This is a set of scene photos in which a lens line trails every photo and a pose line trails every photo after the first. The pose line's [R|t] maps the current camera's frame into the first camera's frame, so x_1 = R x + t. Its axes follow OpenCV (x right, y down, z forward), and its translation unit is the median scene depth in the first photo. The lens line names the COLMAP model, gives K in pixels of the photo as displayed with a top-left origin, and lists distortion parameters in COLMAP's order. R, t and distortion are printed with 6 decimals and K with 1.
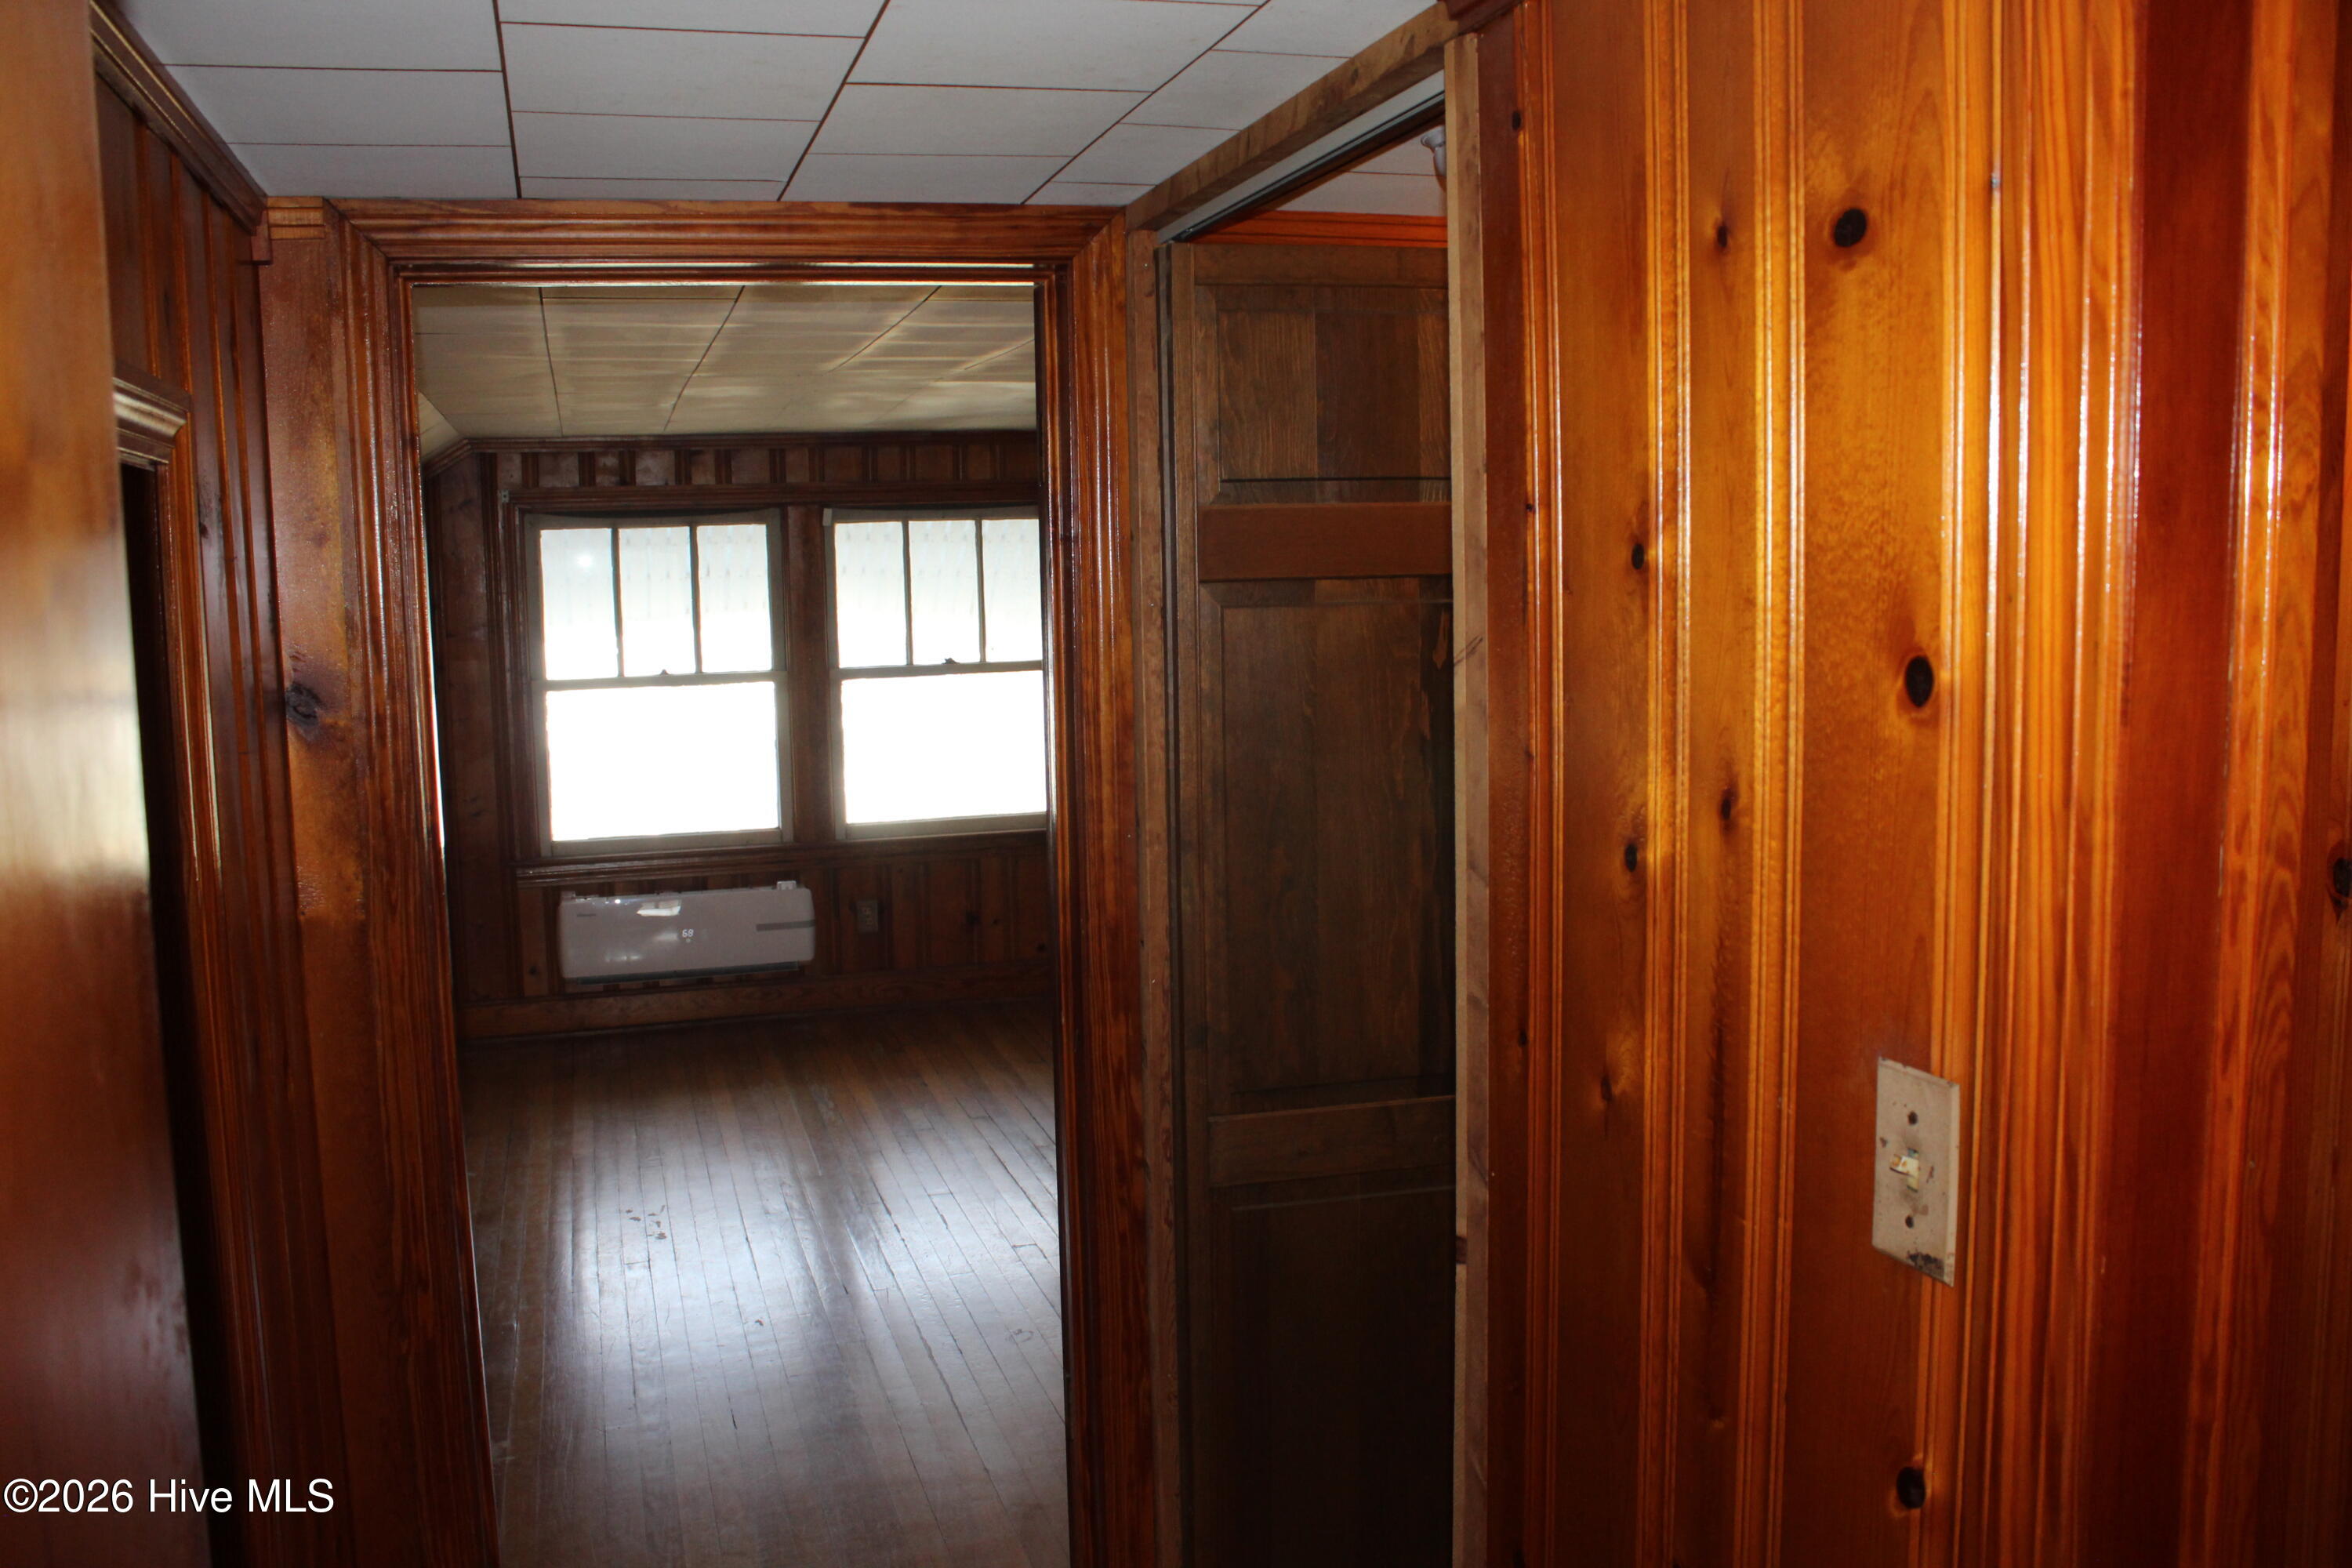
lens RADIAL K [[1911.1, 0, 1181.9], [0, 1911.1, 774.6], [0, 0, 1]] dist [-0.122945, 0.089968]
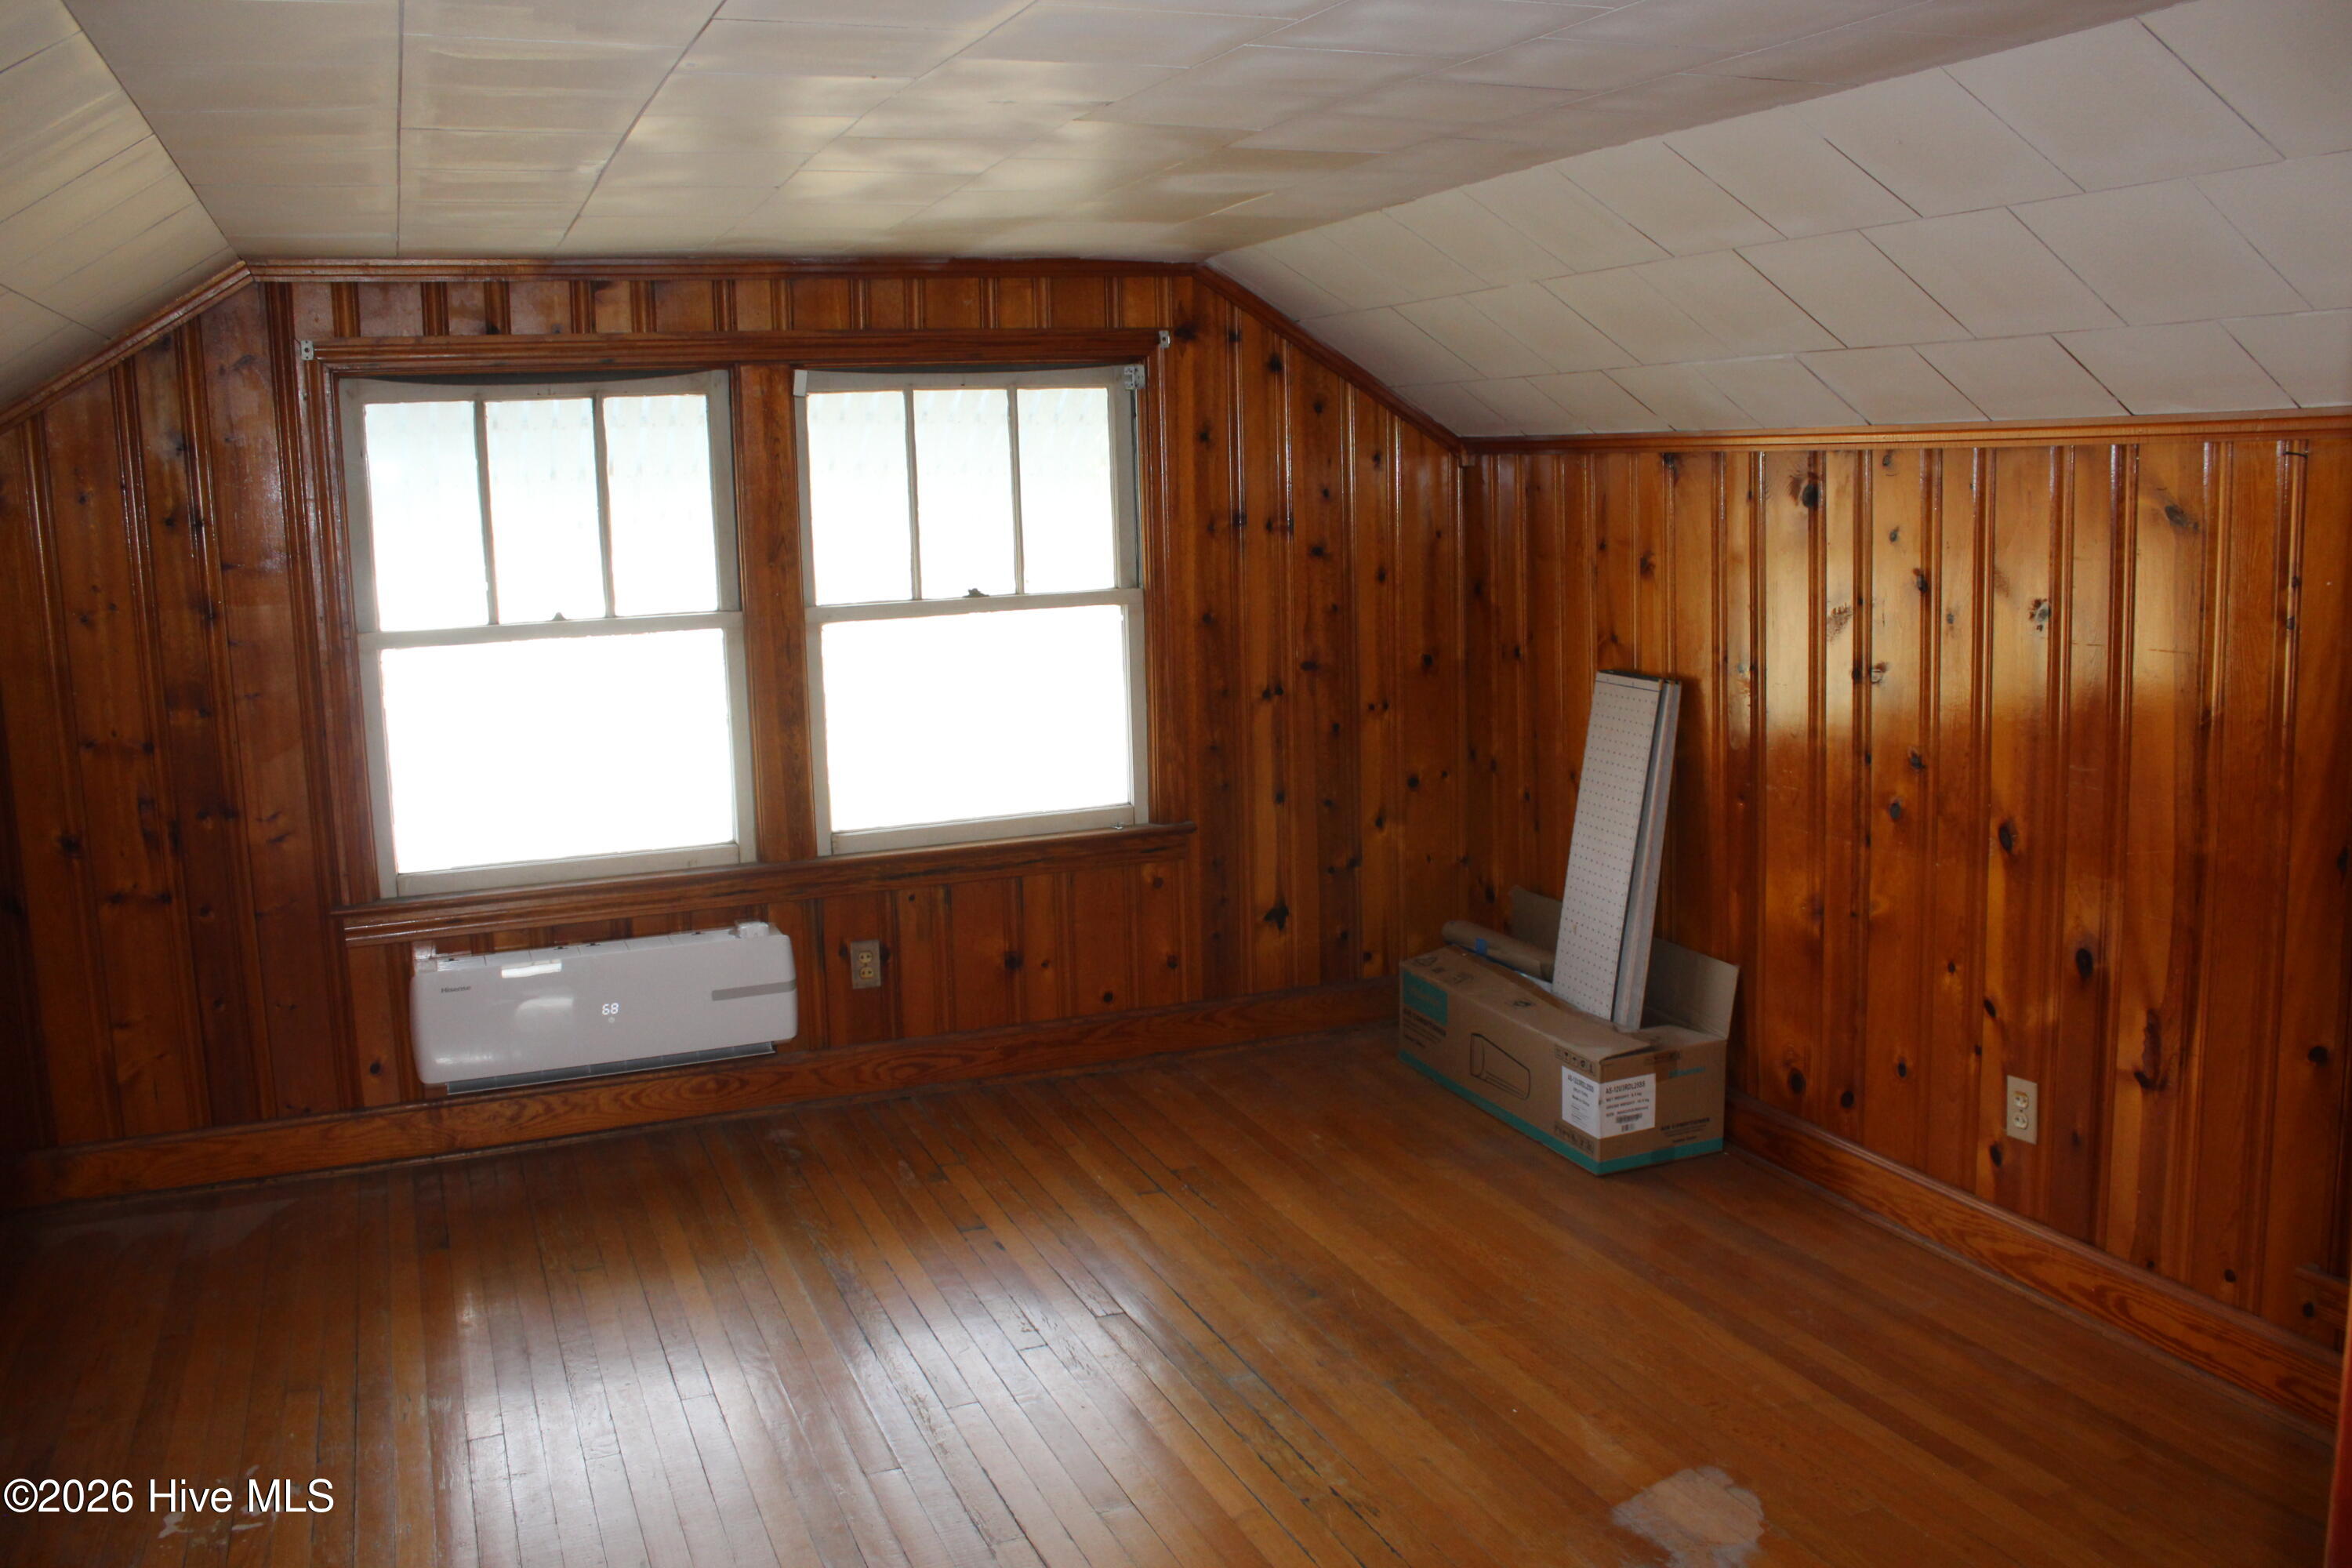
lens RADIAL K [[1911.1, 0, 1170.1], [0, 1911.1, 770.2], [0, 0, 1]] dist [-0.122945, 0.089968]
pose [[0.996301, -0.021704, 0.083151, -0.115646], [0.018539, 0.999081, 0.038648, -0.021696], [-0.083913, -0.036964, 0.995787, 0.318040]]
